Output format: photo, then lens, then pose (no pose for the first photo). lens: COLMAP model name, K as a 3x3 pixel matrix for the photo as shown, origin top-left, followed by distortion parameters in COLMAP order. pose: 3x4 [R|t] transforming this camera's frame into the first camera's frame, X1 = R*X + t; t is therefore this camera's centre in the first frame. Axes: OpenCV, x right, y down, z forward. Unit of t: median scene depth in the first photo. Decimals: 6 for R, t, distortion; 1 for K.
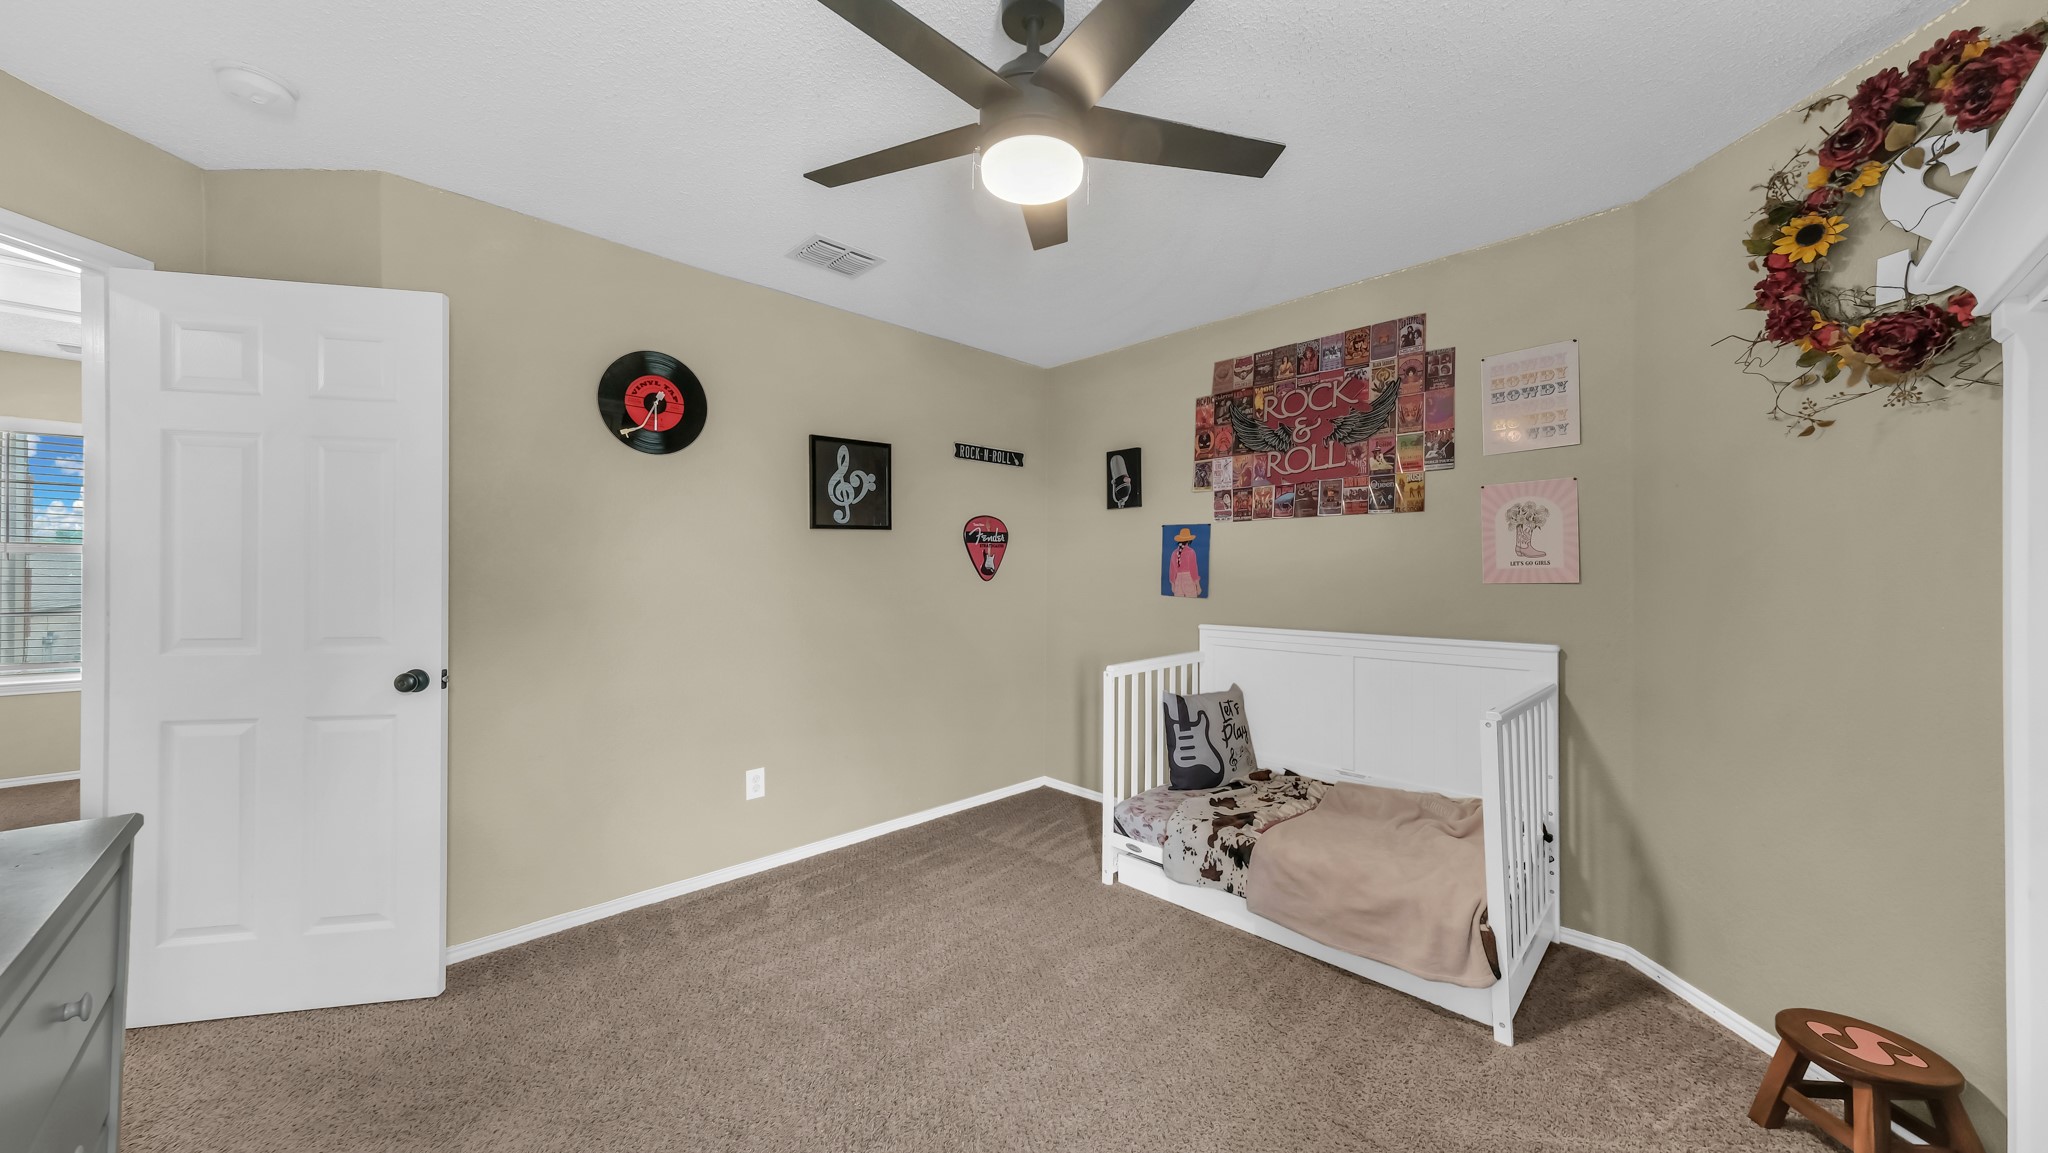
lens RADIAL K [[688.7, 0, 1022.5], [0, 688.7, 565.4], [0, 0, 1]] dist [0.001698, 0.000159]
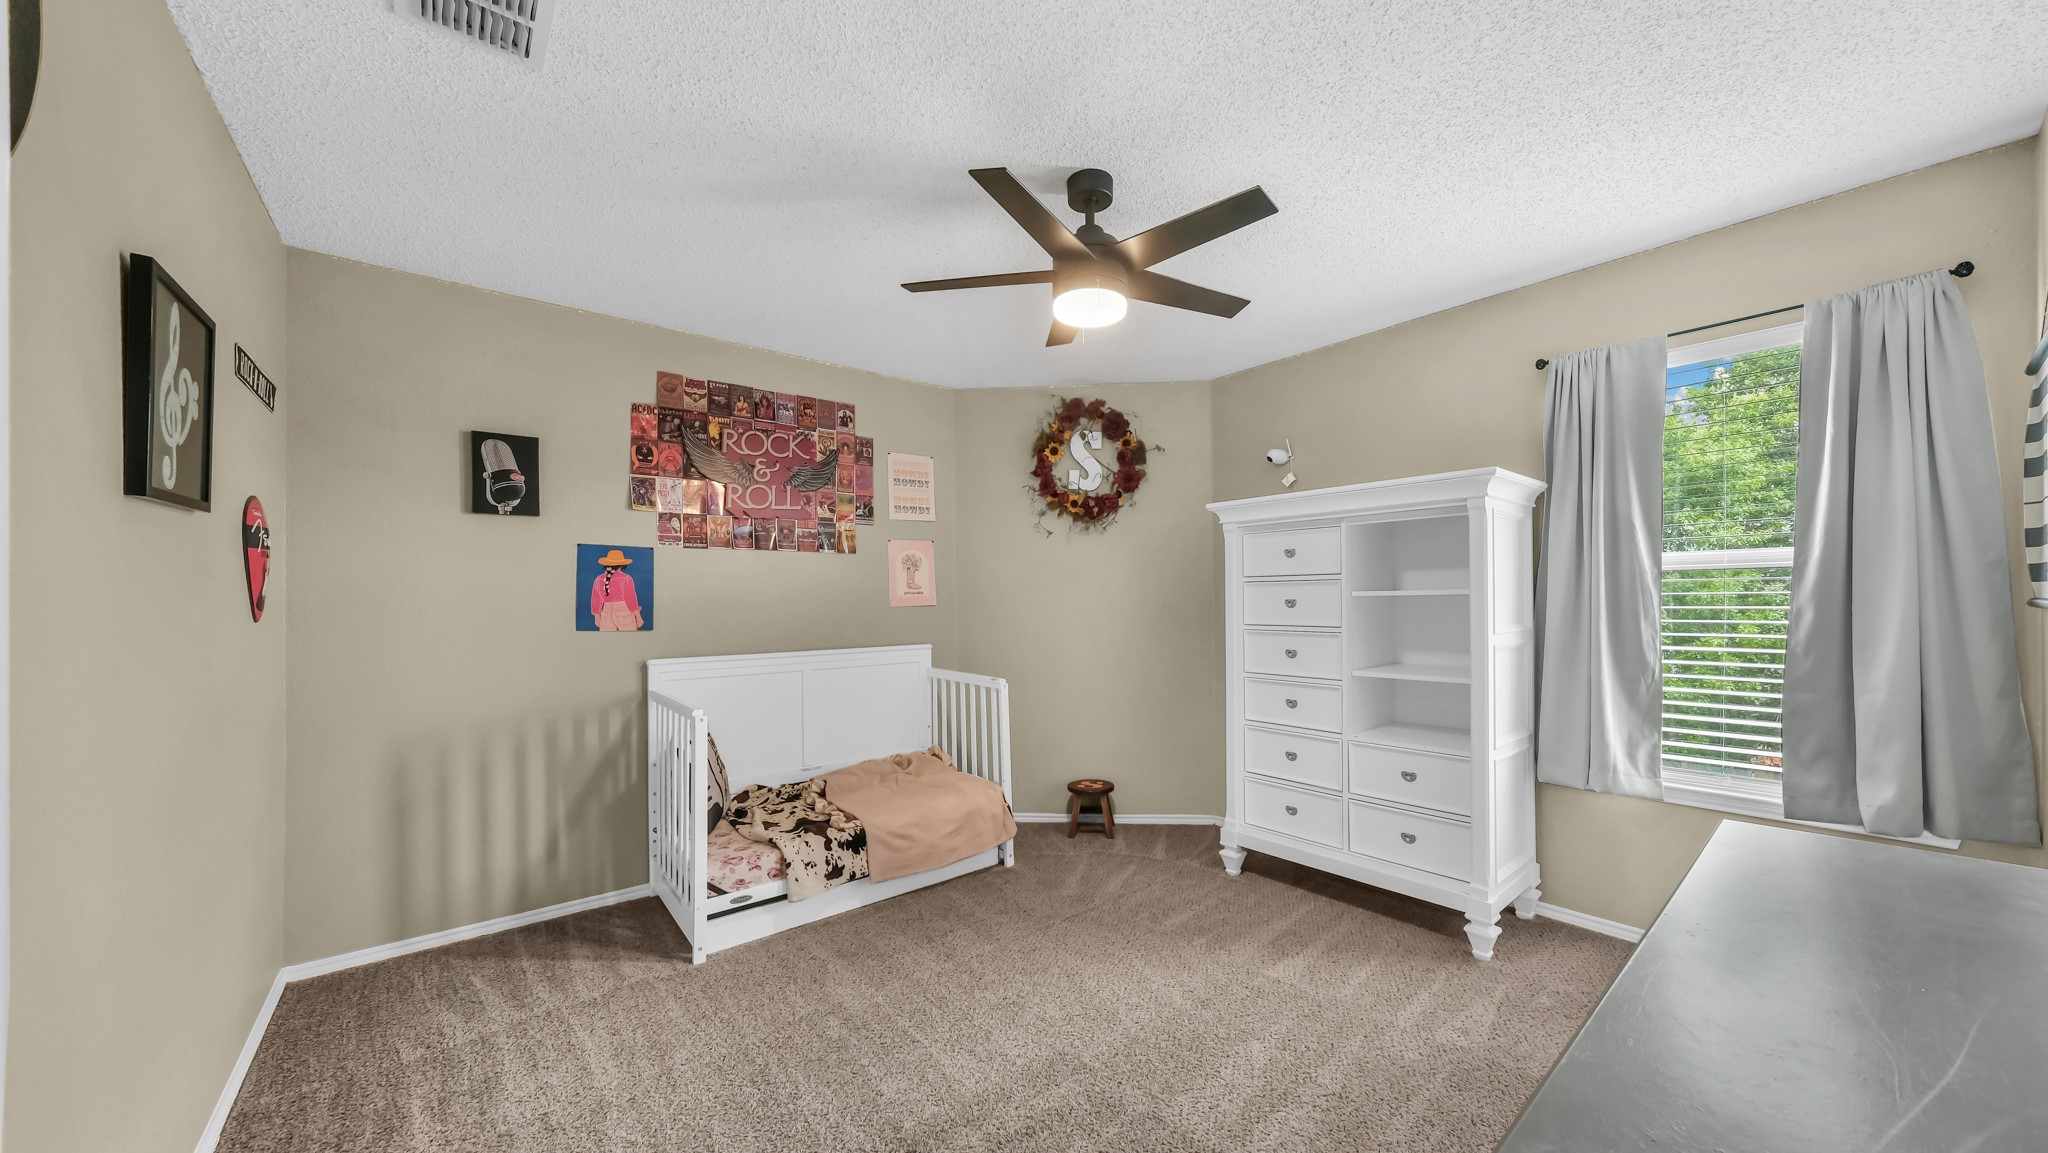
lens RADIAL K [[736.7, 0, 1025.1], [0, 736.7, 588.1], [0, 0, 1]] dist [-0.000296, 0.000007]
pose [[0.097277, 0.012536, 0.995178, -0.707160], [-0.000856, 0.999921, -0.012512, 0.004407], [-0.995257, 0.000365, 0.097280, 0.470115]]
